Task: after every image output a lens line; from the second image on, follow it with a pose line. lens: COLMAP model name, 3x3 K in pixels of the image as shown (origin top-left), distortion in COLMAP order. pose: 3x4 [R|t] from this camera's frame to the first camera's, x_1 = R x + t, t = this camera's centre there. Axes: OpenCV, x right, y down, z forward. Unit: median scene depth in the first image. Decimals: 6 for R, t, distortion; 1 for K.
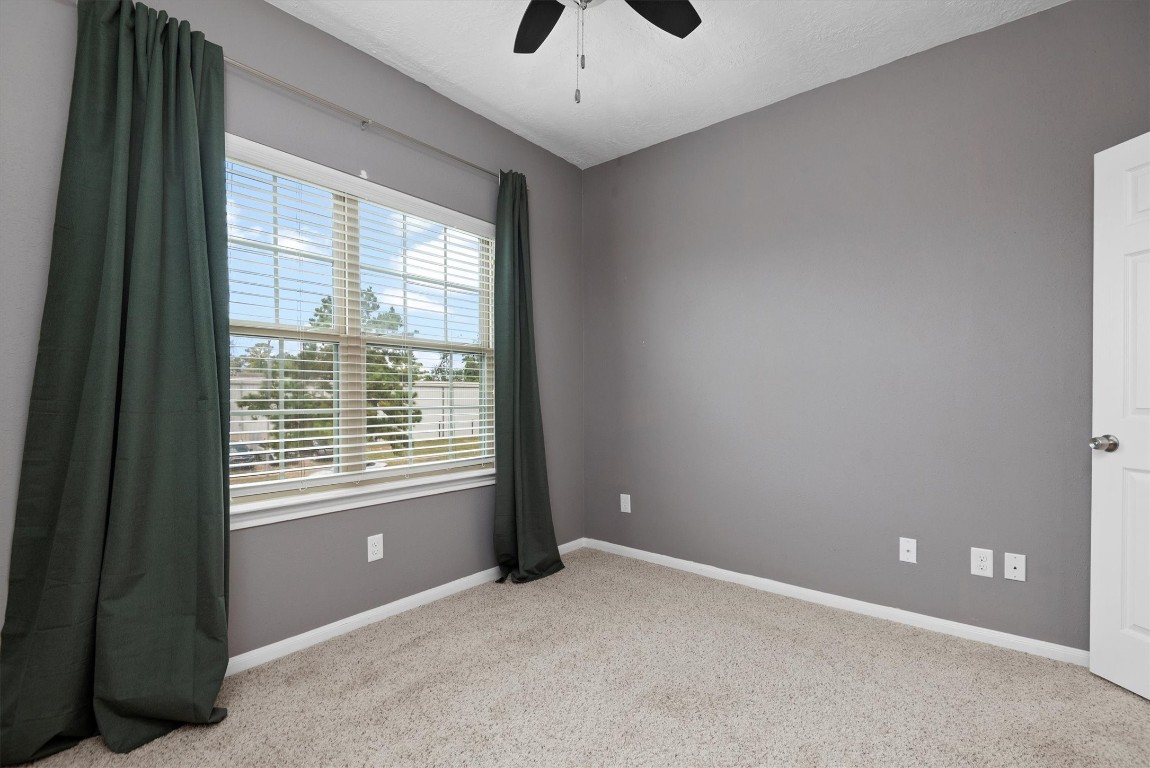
lens RADIAL K [[585.9, 0, 575.2], [0, 585.9, 410.8], [0, 0, 1]] dist [0.014769, -0.000662]
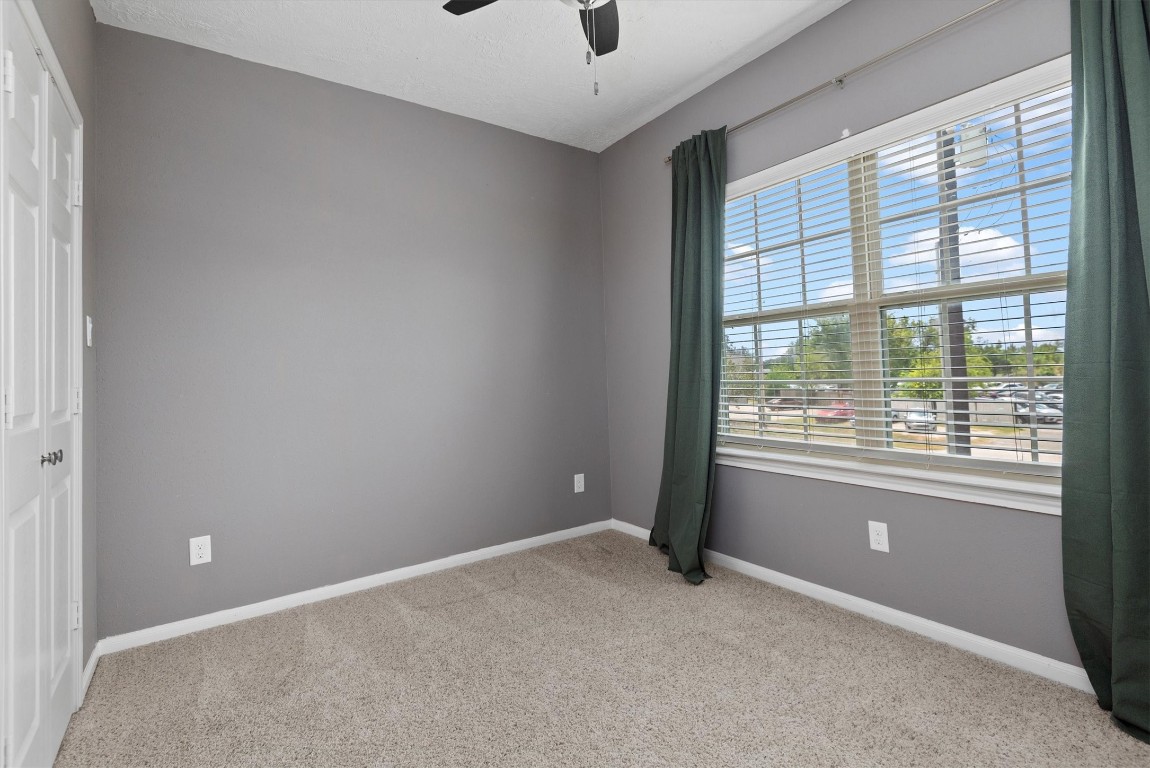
lens RADIAL K [[584.6, 0, 571.1], [0, 584.6, 373.6], [0, 0, 1]] dist [0.018418, -0.001876]
pose [[-0.357814, 0.005998, -0.933774, 0.777874], [0.004456, 0.999979, 0.004715, -0.022985], [0.933782, -0.002474, -0.357833, 1.045943]]
